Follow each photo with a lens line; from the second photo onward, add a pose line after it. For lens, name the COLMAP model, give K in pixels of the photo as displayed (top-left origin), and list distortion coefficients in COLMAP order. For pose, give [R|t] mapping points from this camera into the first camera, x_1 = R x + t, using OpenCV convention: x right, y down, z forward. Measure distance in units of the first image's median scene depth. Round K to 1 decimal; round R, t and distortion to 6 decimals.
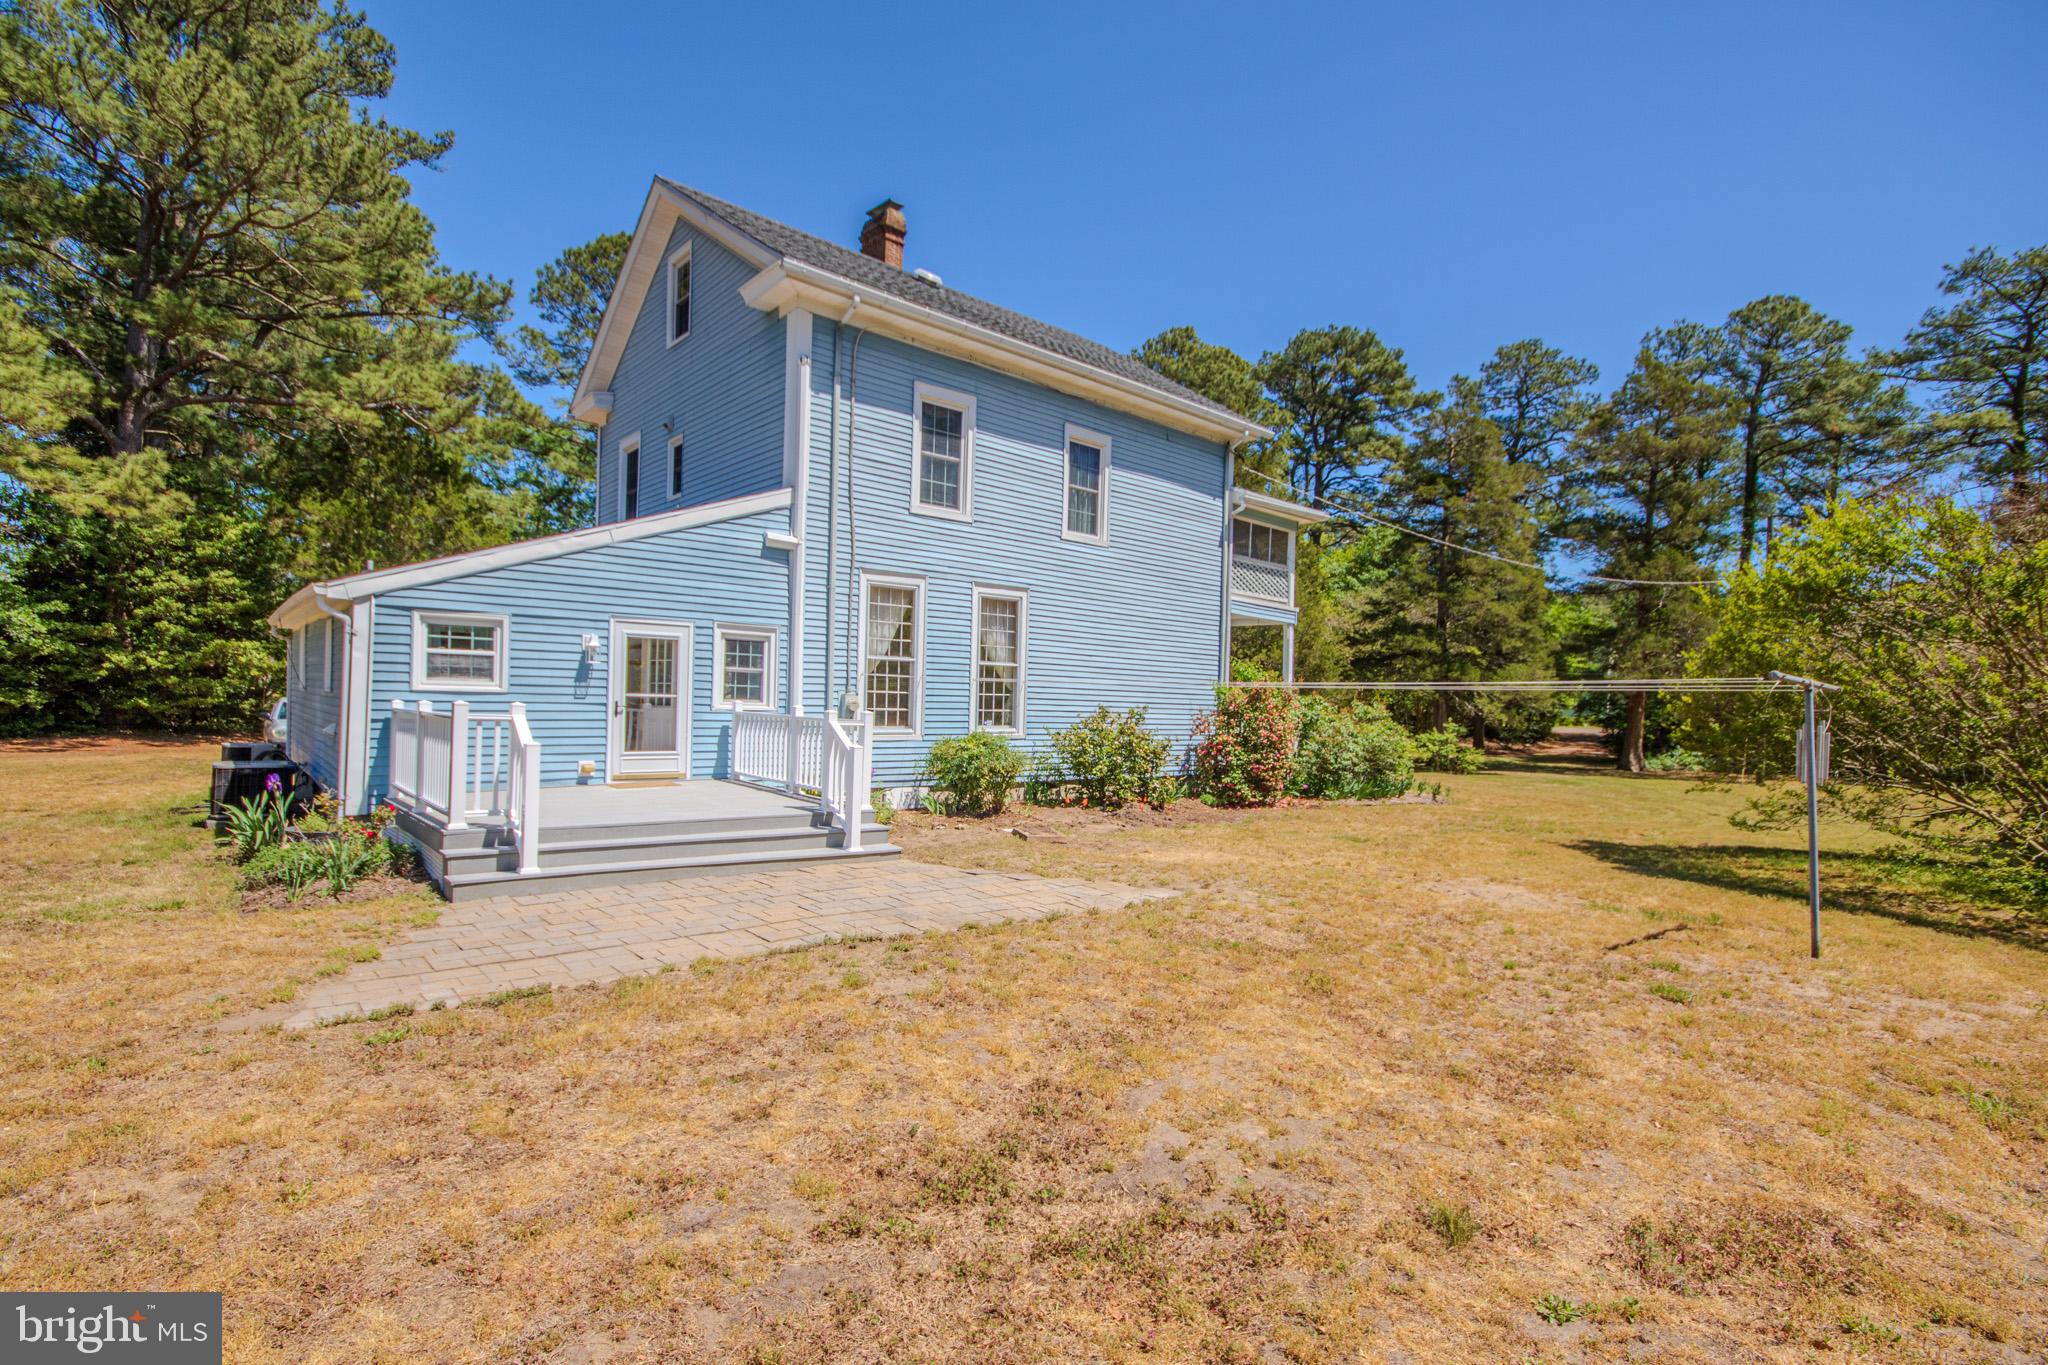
lens RADIAL K [[956.6, 0, 1028.4], [0, 956.6, 710.4], [0, 0, 1]] dist [-0.001968, -0.000108]
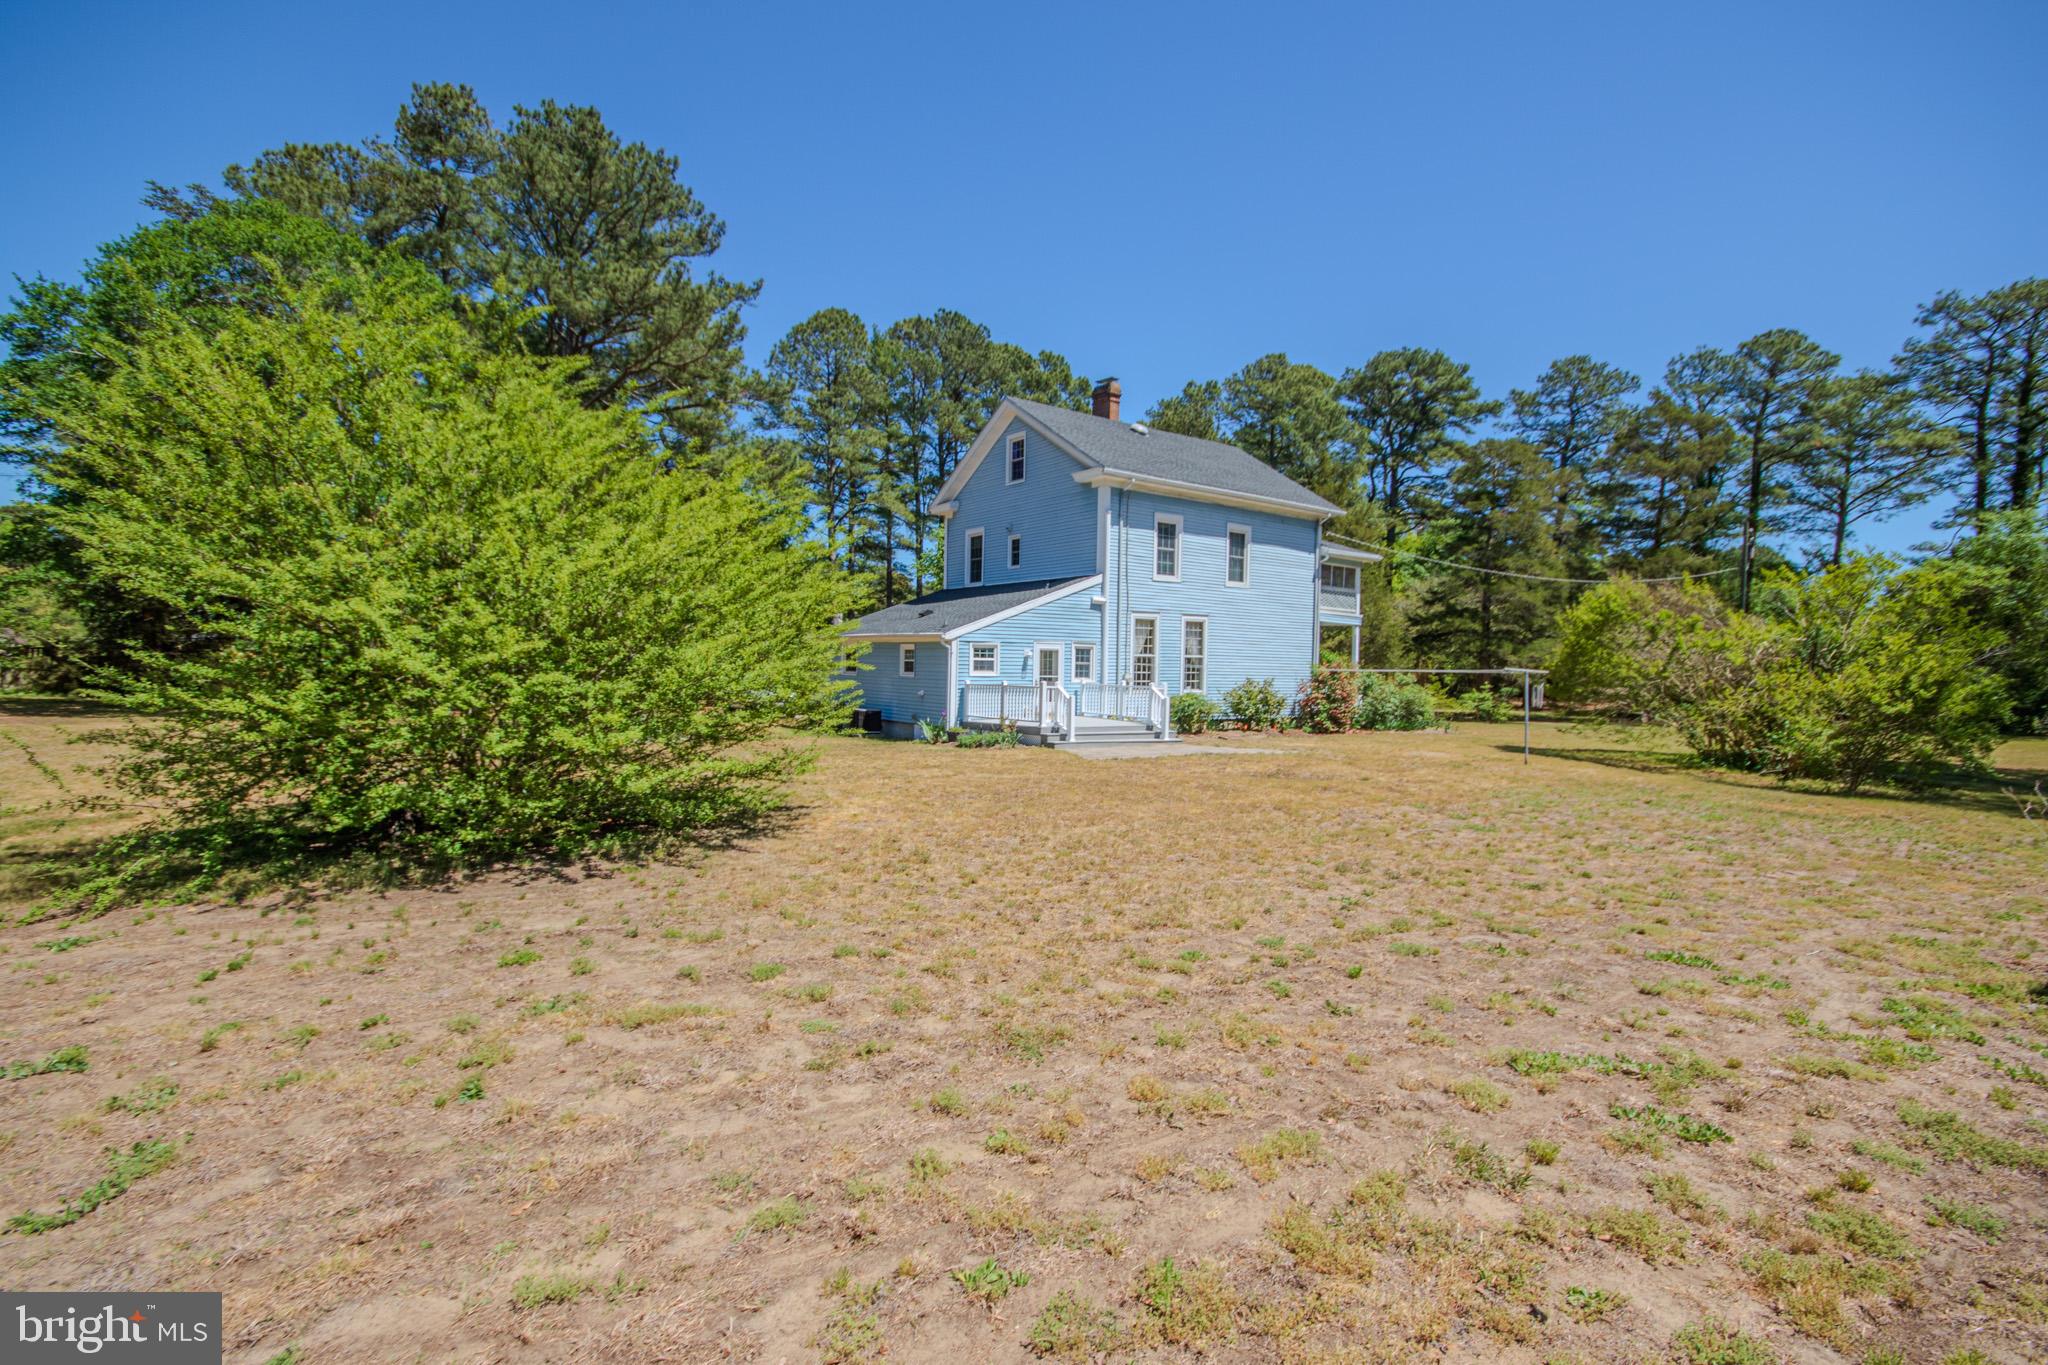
lens RADIAL K [[956.6, 0, 1028.4], [0, 956.6, 710.4], [0, 0, 1]] dist [-0.001968, -0.000108]
pose [[0.996494, -0.007223, -0.083346, -0.155730], [0.010181, 0.999331, 0.035122, -0.009047], [0.083037, -0.035847, 0.995902, -0.704600]]
